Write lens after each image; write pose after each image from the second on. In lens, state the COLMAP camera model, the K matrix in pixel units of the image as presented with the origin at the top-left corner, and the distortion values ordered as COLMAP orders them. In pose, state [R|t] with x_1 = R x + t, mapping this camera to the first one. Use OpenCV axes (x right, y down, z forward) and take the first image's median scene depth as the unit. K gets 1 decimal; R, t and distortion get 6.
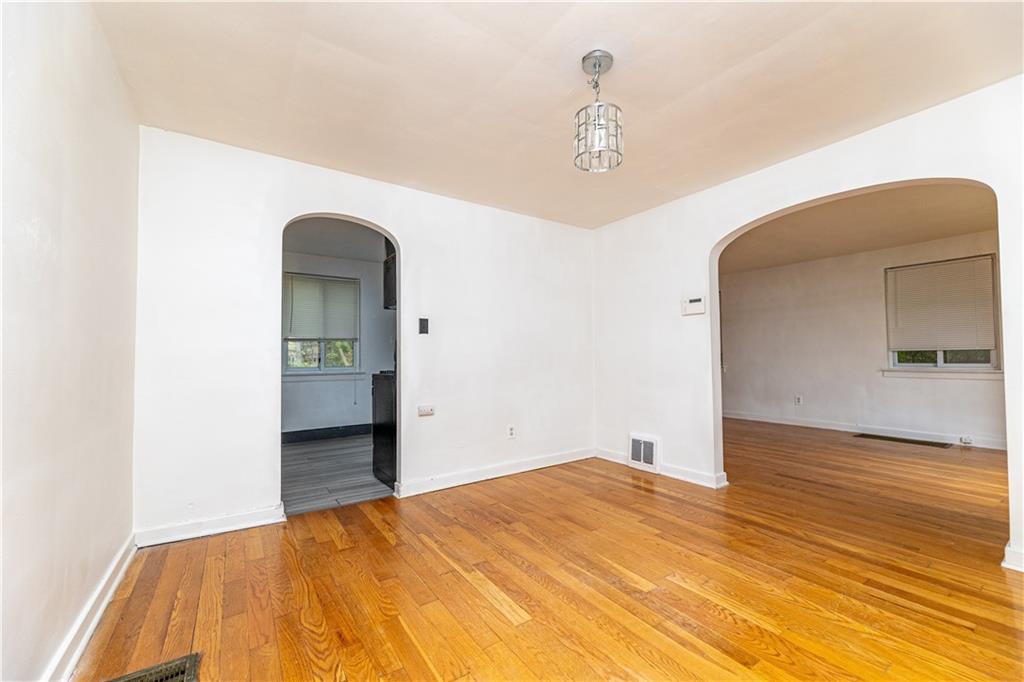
lens RADIAL K [[415.4, 0, 510.3], [0, 415.4, 346.2], [0, 0, 1]] dist [-0.001709, -0.000767]
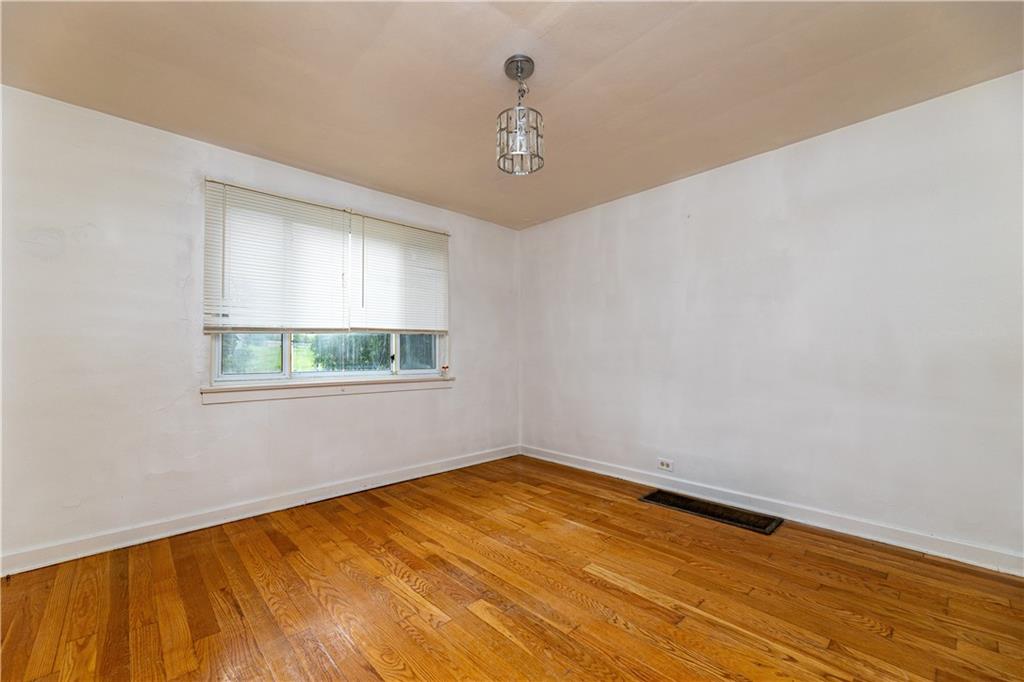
lens RADIAL K [[415.4, 0, 510.3], [0, 415.4, 346.2], [0, 0, 1]] dist [-0.001709, -0.000767]
pose [[-0.986483, 0.010553, -0.163526, 0.407894], [0.018813, 0.998619, -0.049047, 0.049120], [0.162783, -0.051460, -0.985319, 1.977268]]
